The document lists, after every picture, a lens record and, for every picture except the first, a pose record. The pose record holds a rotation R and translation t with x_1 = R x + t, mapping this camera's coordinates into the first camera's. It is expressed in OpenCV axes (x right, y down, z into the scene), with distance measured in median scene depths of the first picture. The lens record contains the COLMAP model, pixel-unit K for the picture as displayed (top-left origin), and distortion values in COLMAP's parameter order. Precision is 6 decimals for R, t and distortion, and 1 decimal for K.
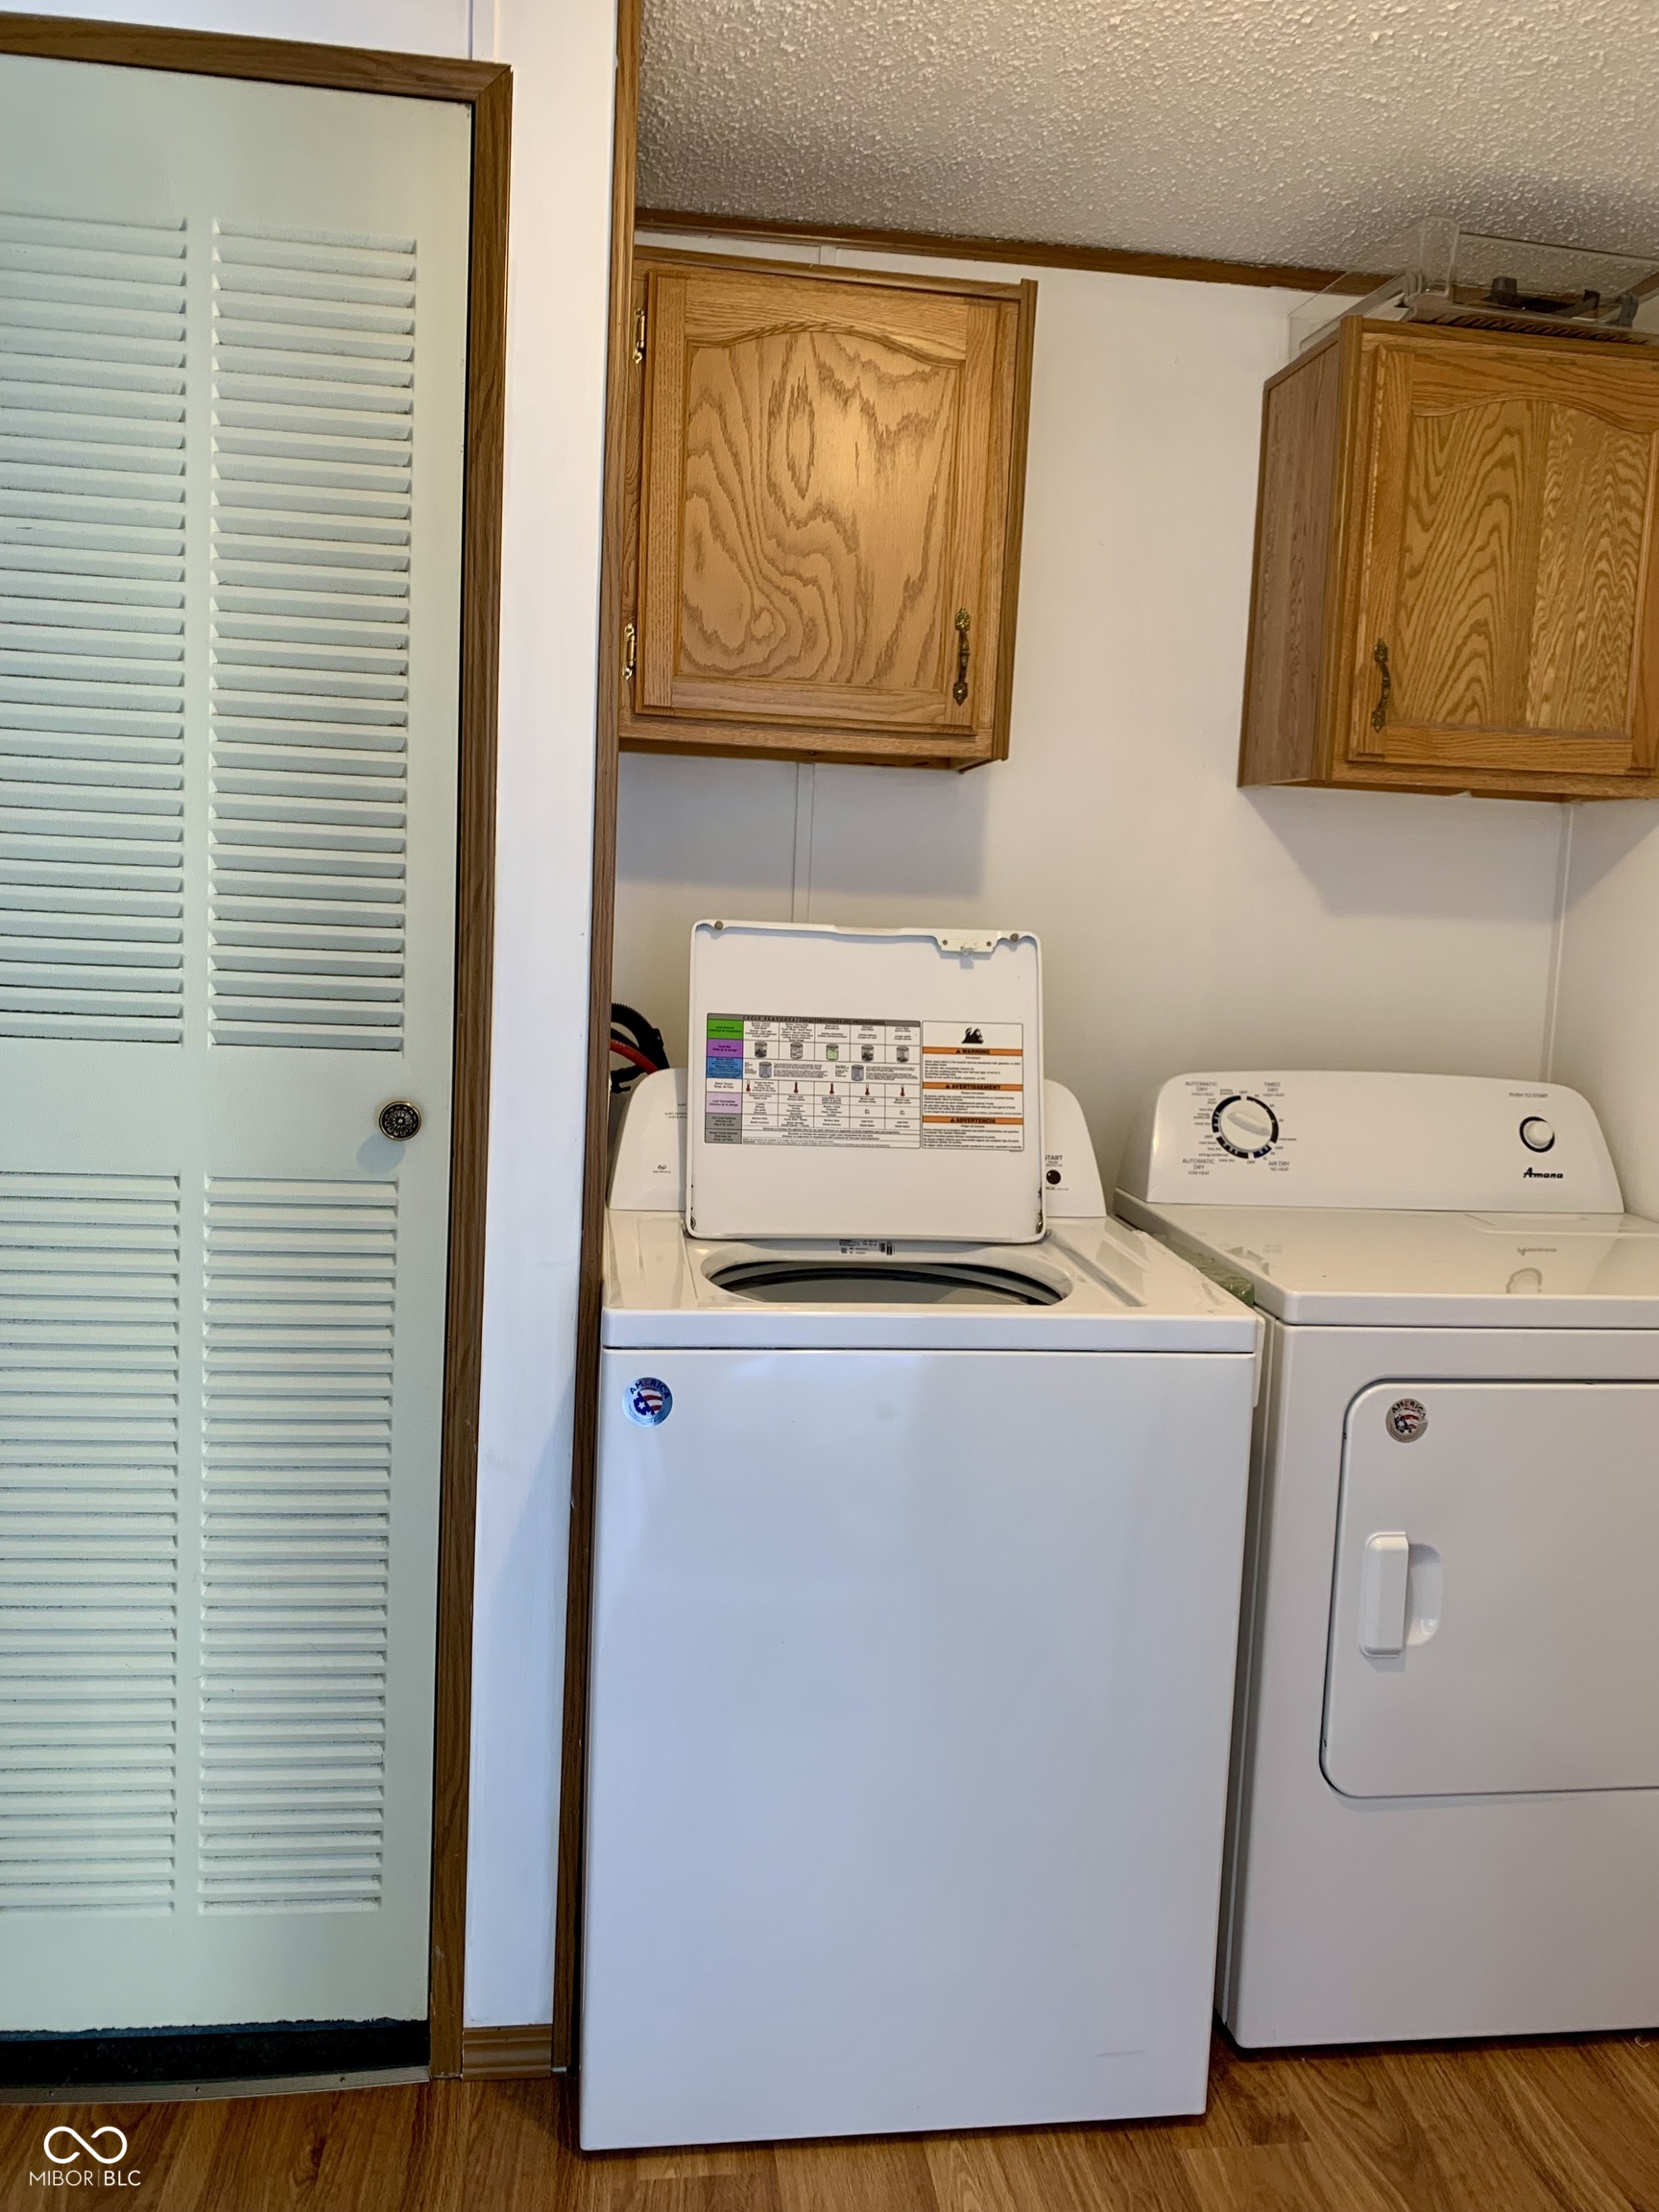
lens RADIAL K [[1710.8, 0, 842.6], [0, 1710.8, 1104.3], [0, 0, 1]] dist [0.051453, -0.060674]
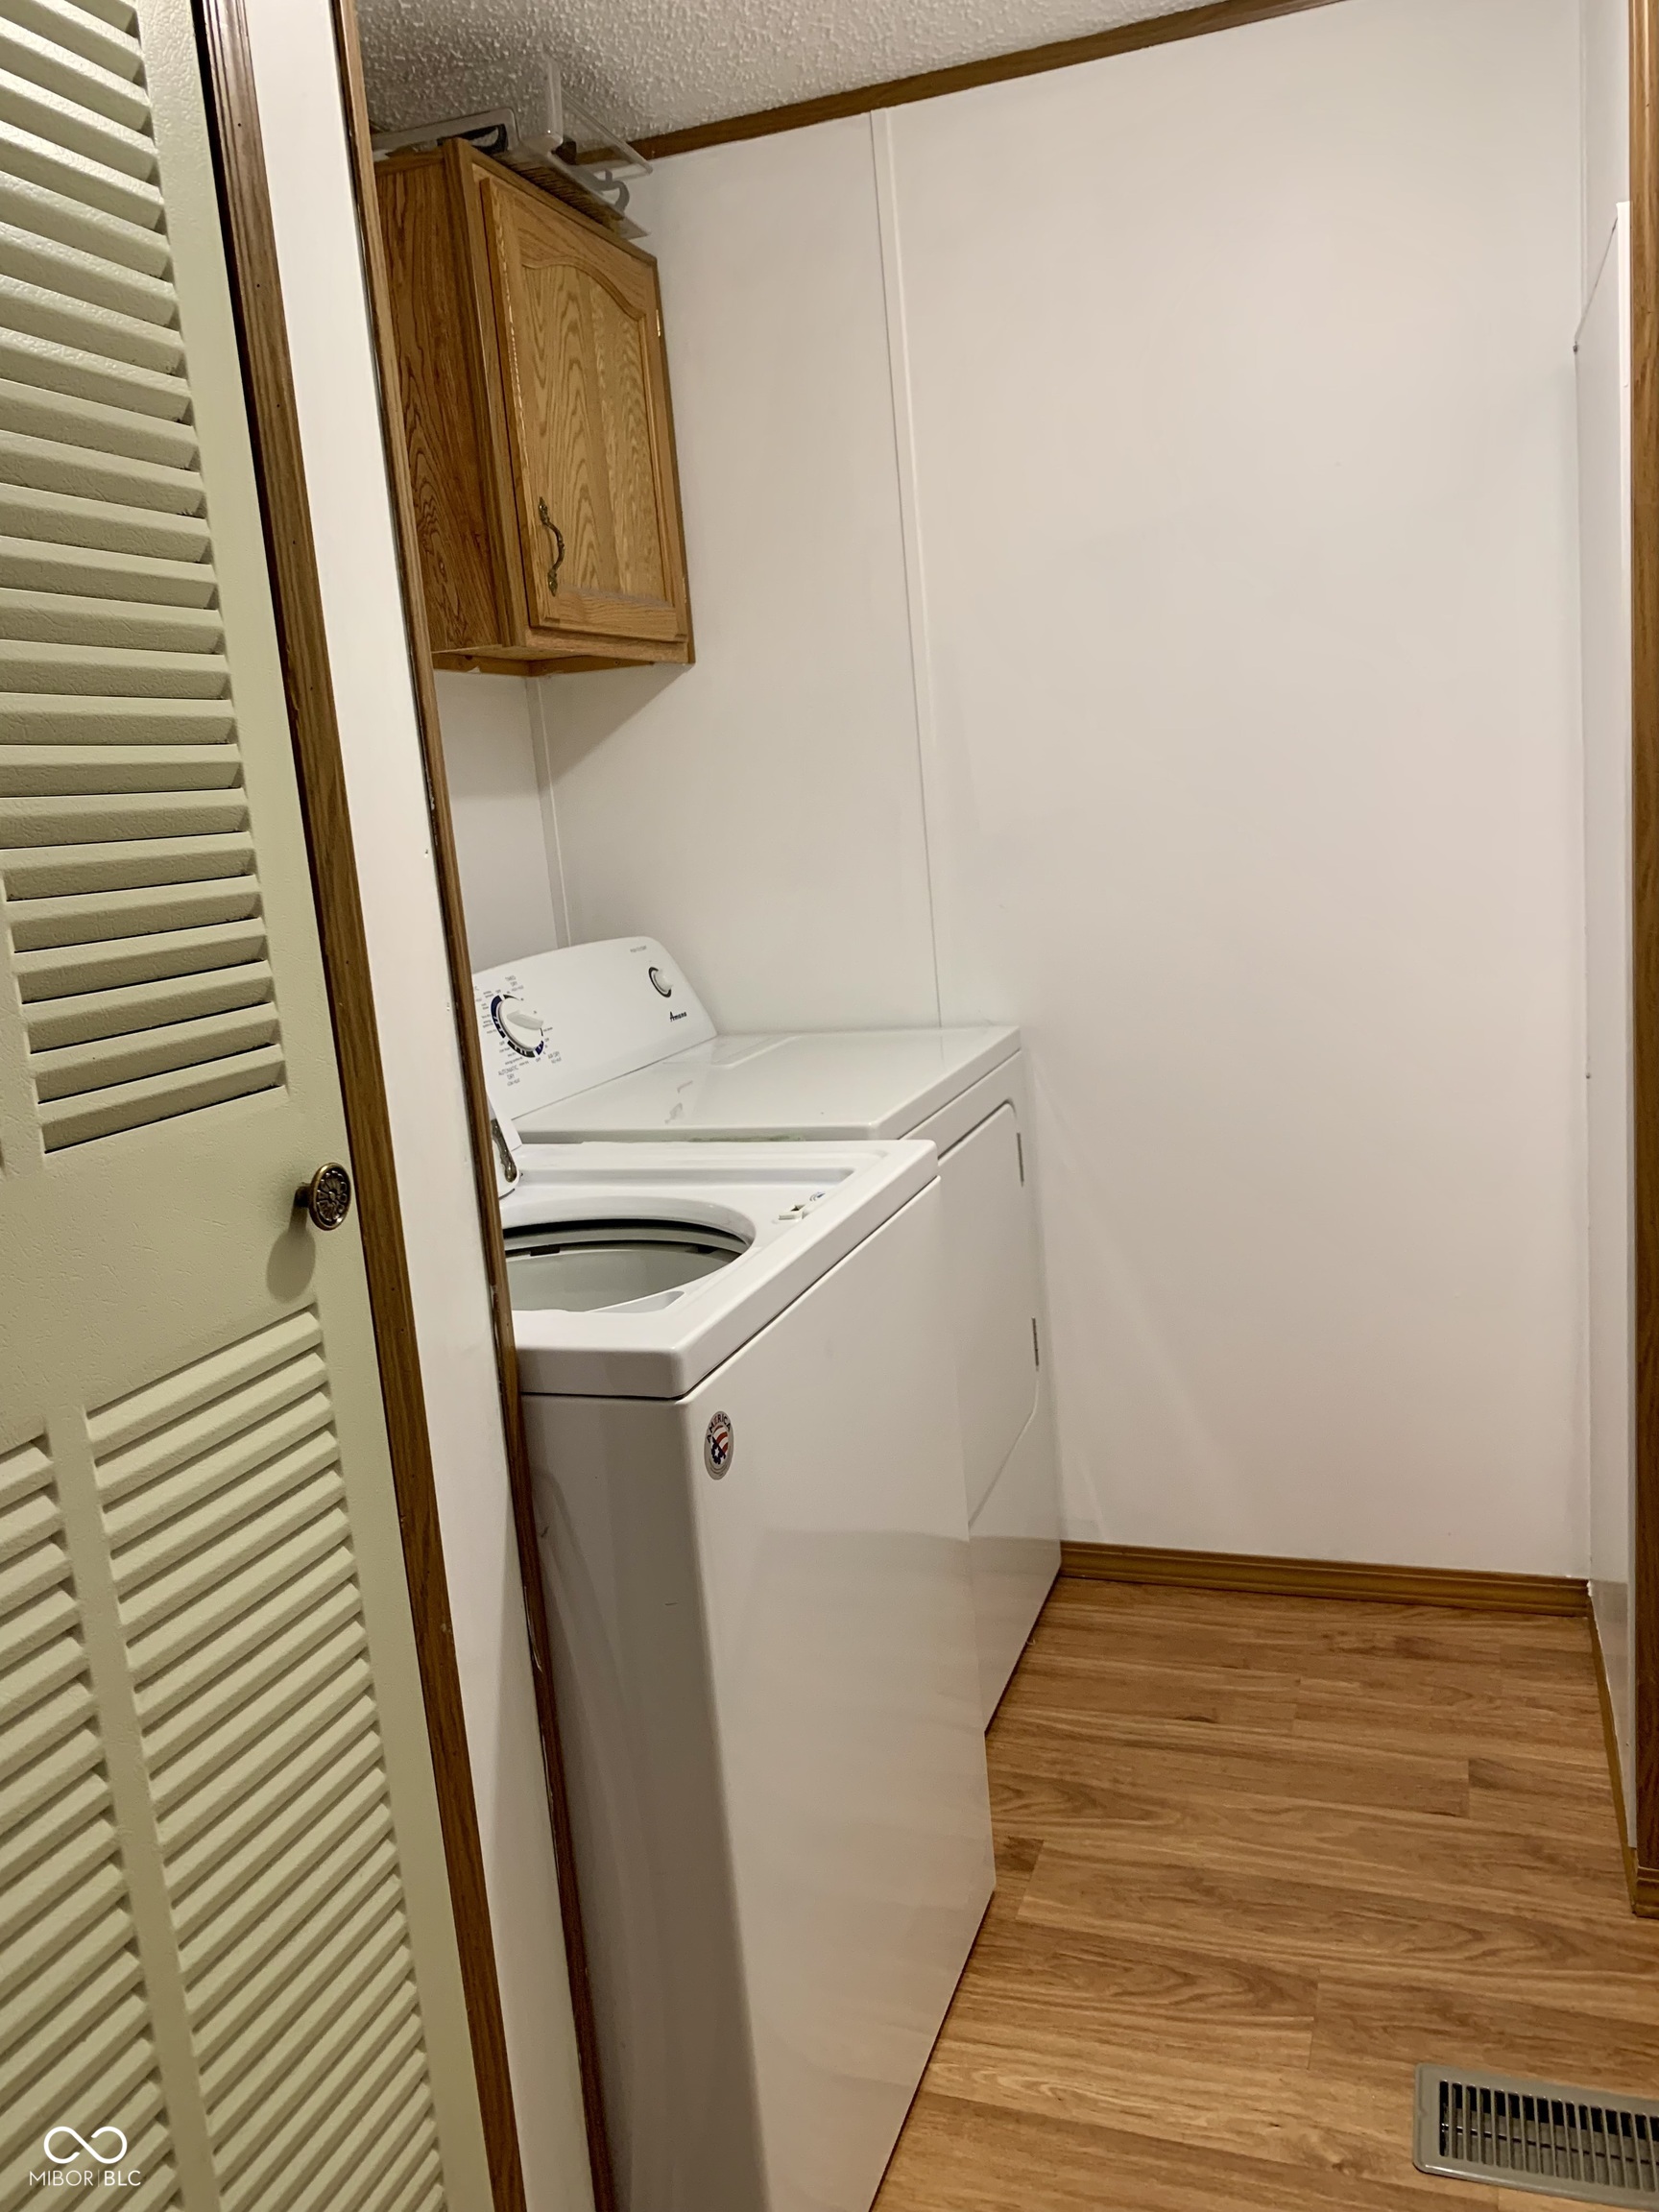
lens RADIAL K [[1710.8, 0, 841.8], [0, 1710.8, 1105.0], [0, 0, 1]] dist [0.051453, -0.060674]
pose [[0.438778, -0.242475, 0.865263, -0.530509], [0.214978, 0.963269, 0.160924, -0.060336], [-0.872501, 0.115403, 0.474789, 0.430520]]
